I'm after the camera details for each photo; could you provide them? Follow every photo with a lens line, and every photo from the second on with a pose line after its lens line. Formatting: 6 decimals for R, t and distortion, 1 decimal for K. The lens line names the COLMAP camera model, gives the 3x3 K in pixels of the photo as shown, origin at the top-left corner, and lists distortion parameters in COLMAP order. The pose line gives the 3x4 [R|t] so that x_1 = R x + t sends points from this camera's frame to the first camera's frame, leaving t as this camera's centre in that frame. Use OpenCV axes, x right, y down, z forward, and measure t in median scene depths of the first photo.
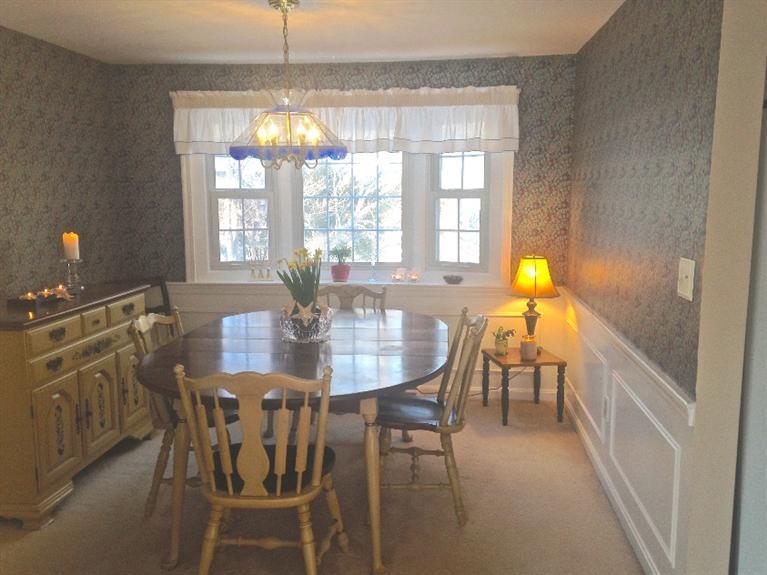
lens RADIAL K [[700.3, 0, 379.5], [0, 700.3, 282.8], [0, 0, 1]] dist [0.194930, -0.286234]
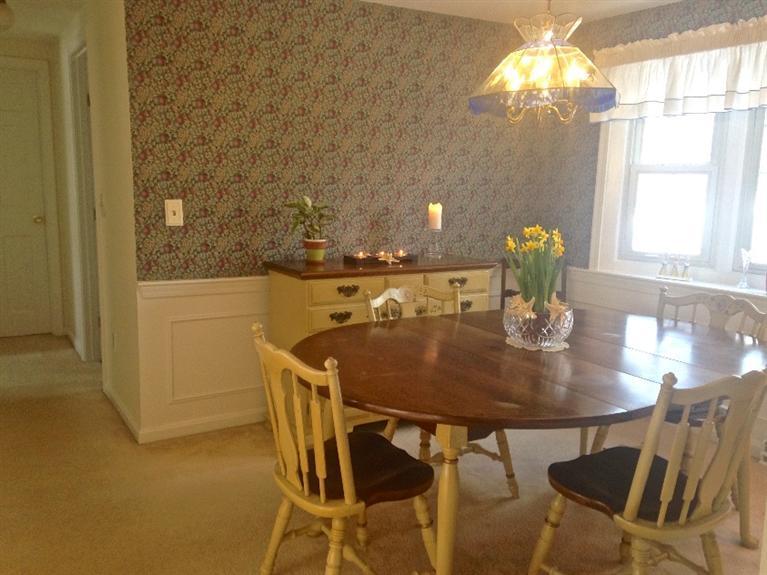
lens RADIAL K [[700.3, 0, 379.5], [0, 700.3, 282.8], [0, 0, 1]] dist [0.194930, -0.286234]
pose [[0.599055, 0.135193, -0.789212, 0.397817], [-0.127738, 0.989156, 0.072484, -0.022081], [0.790453, 0.057391, 0.609828, 0.370841]]
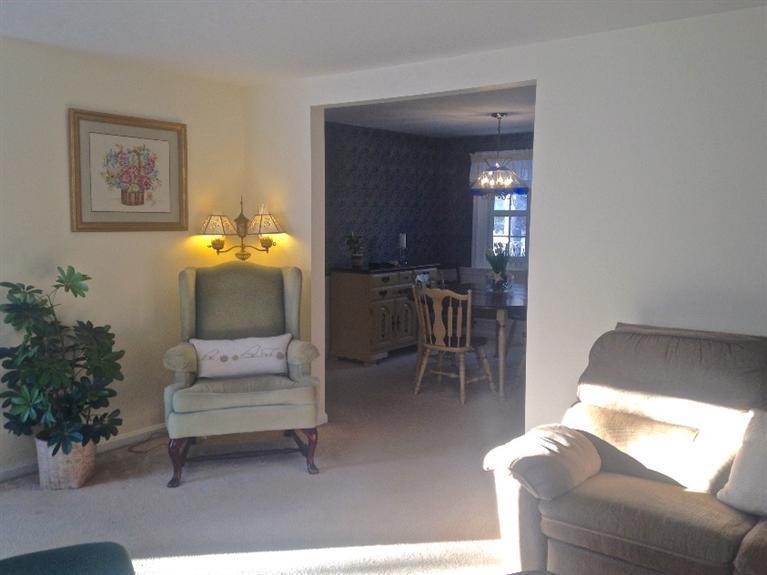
lens RADIAL K [[700.3, 0, 379.5], [0, 700.3, 282.8], [0, 0, 1]] dist [0.194930, -0.286234]
pose [[0.852126, 0.067146, -0.519012, 0.572206], [-0.082725, 0.996549, -0.006892, 0.092601], [0.516758, 0.048808, 0.854739, -0.723530]]
